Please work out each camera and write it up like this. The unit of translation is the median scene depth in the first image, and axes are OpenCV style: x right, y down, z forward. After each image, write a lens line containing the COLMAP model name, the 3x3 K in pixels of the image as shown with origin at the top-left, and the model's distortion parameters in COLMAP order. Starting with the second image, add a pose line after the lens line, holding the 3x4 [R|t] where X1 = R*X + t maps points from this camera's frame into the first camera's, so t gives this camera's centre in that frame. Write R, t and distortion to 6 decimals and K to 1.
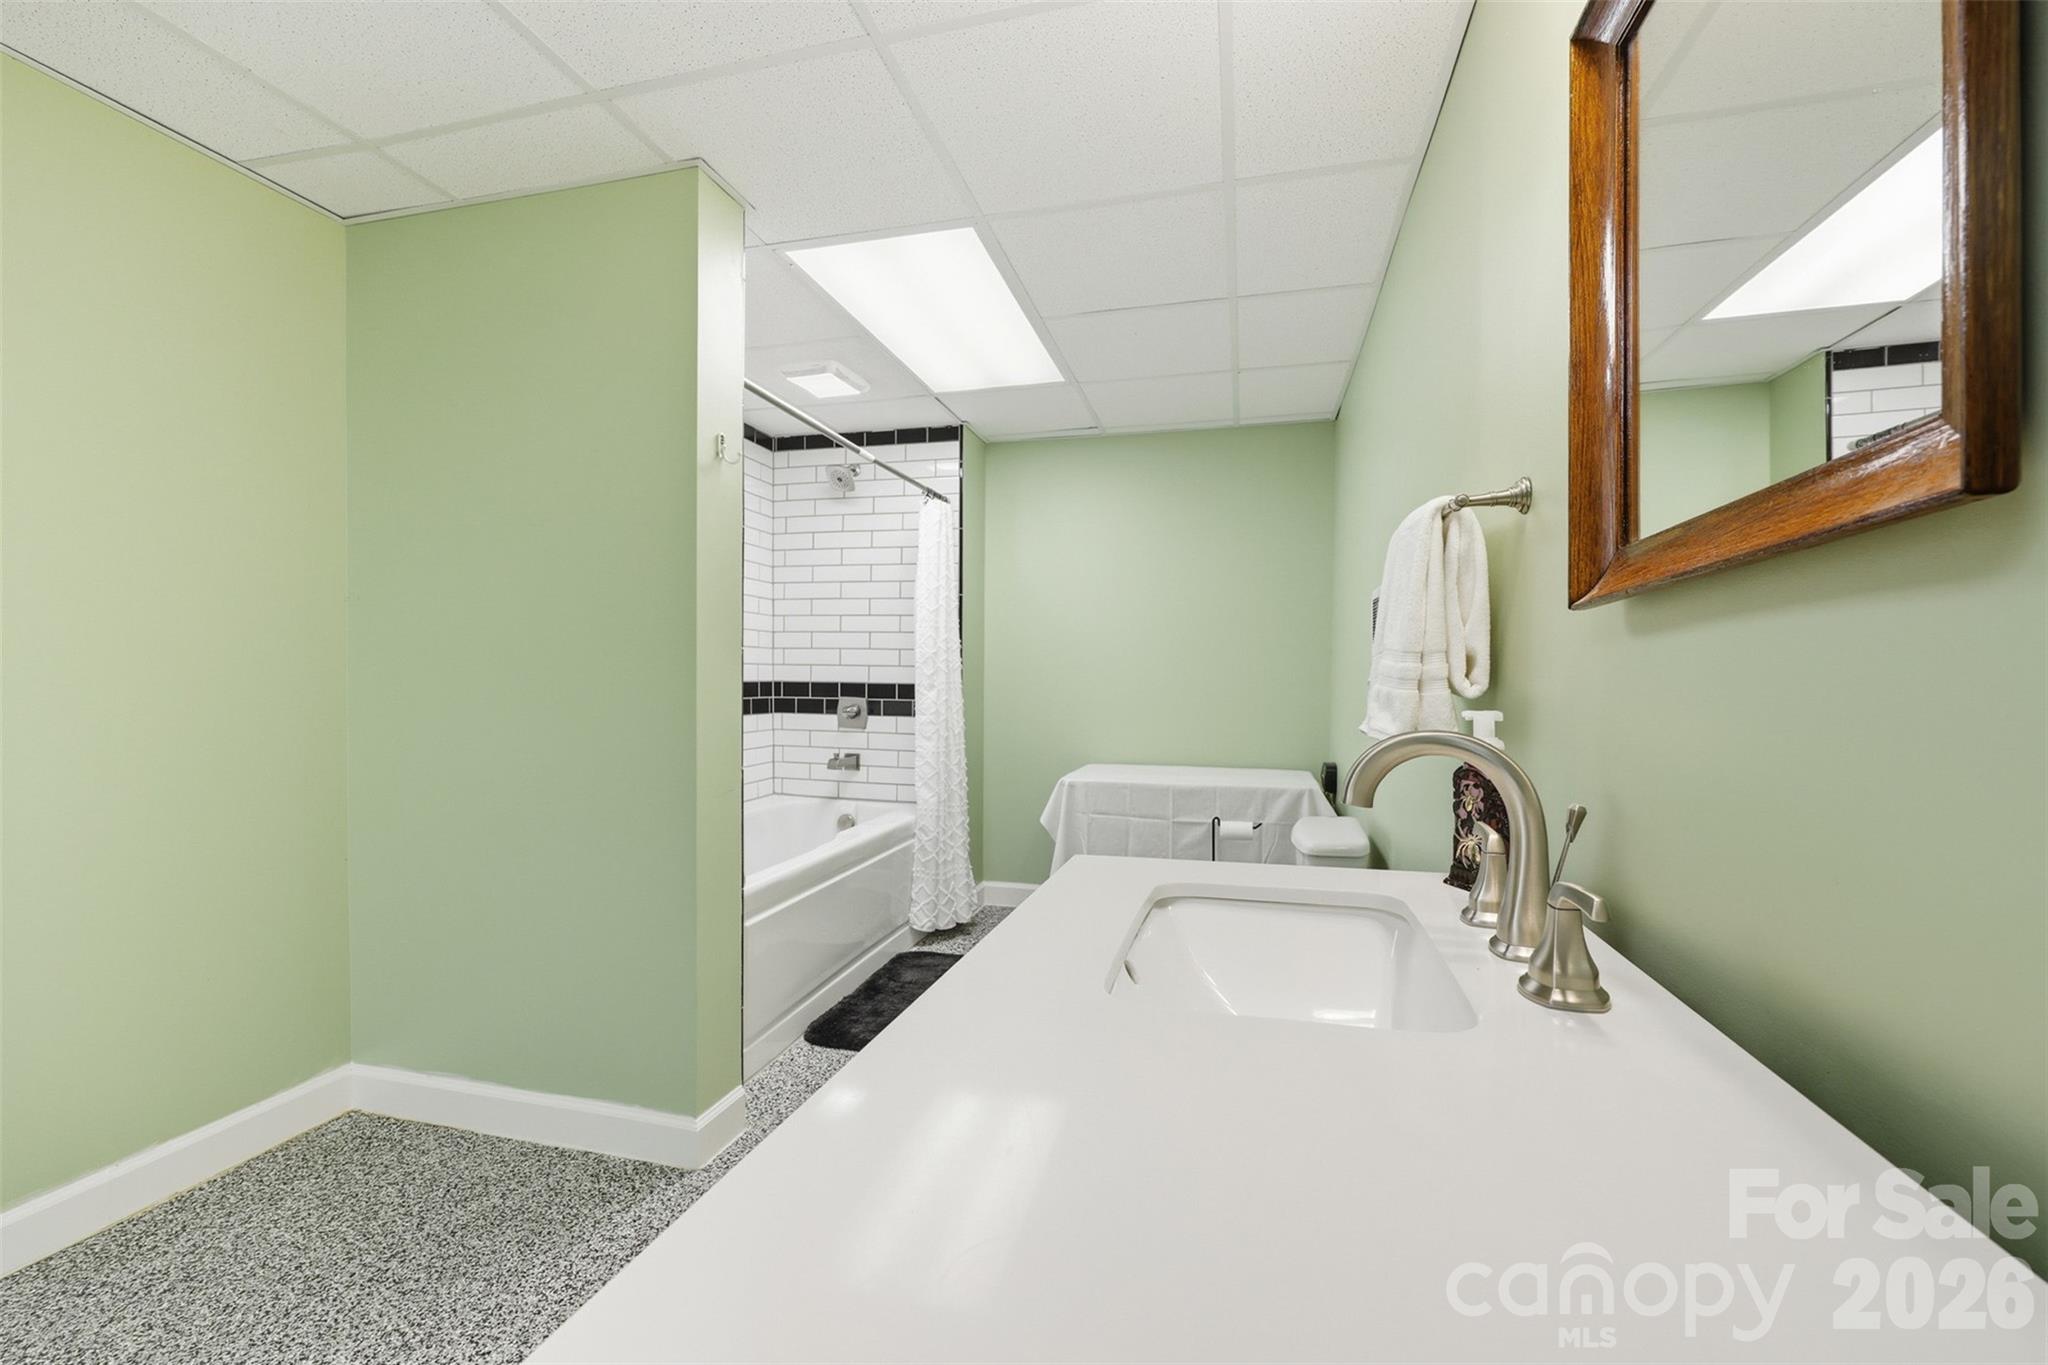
lens RADIAL K [[821.7, 0, 1024.0], [0, 821.7, 682.5], [0, 0, 1]] dist [-0.001123, -0.000090]
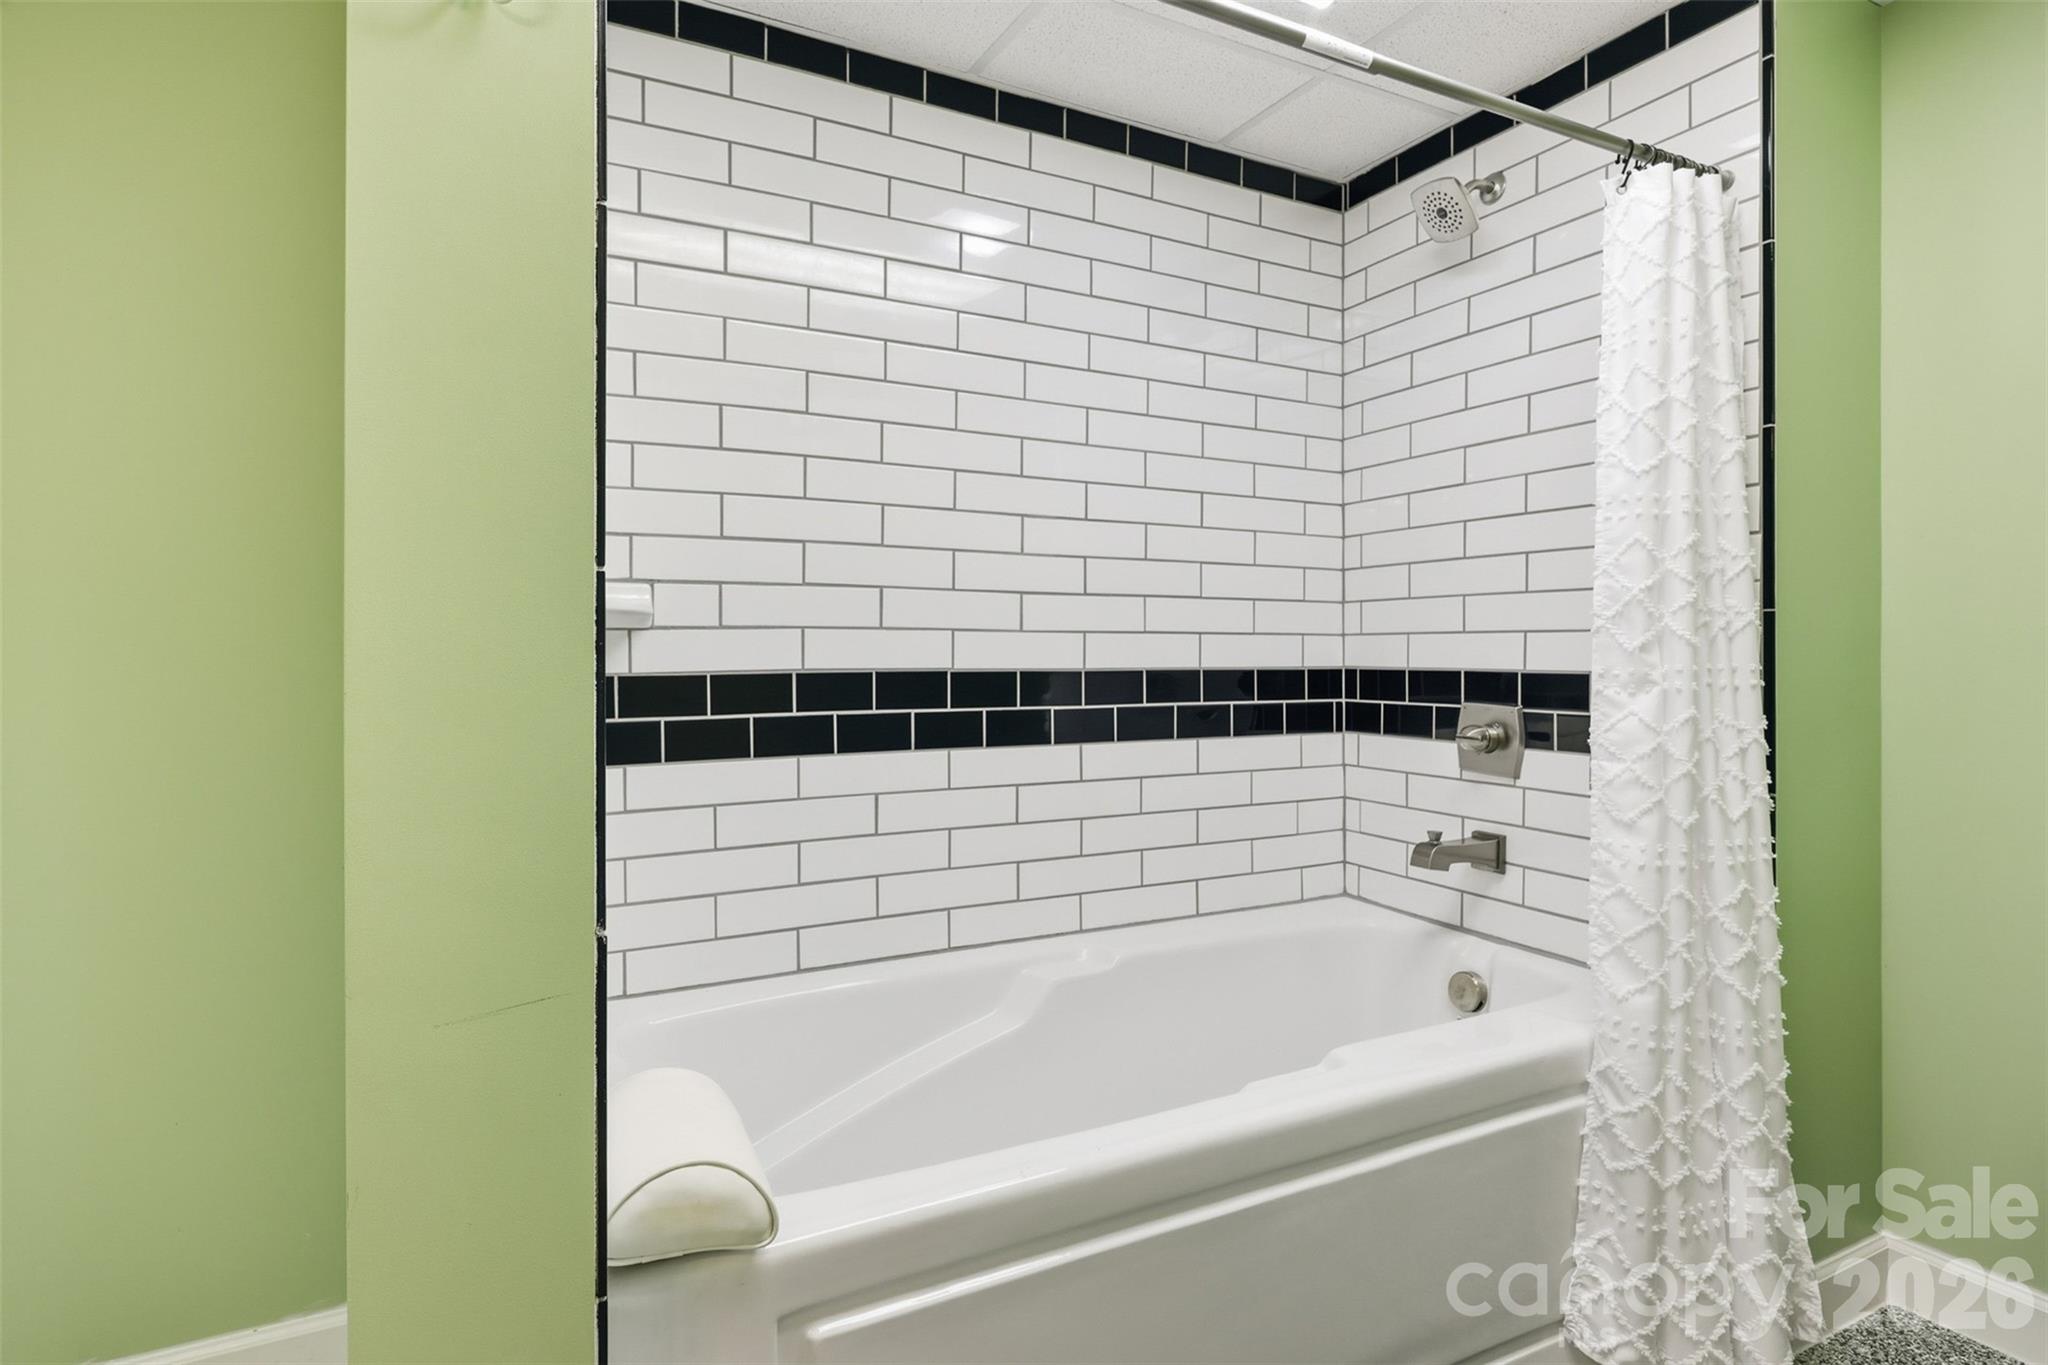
lens RADIAL K [[1071.0, 0, 1027.0], [0, 1071.0, 658.0], [0, 0, 1]] dist [-0.001661, -0.000912]
pose [[0.672024, -0.011961, -0.740433, 0.048755], [0.005919, 0.999924, -0.010781, -0.001928], [0.740506, 0.002862, 0.672043, 0.435667]]
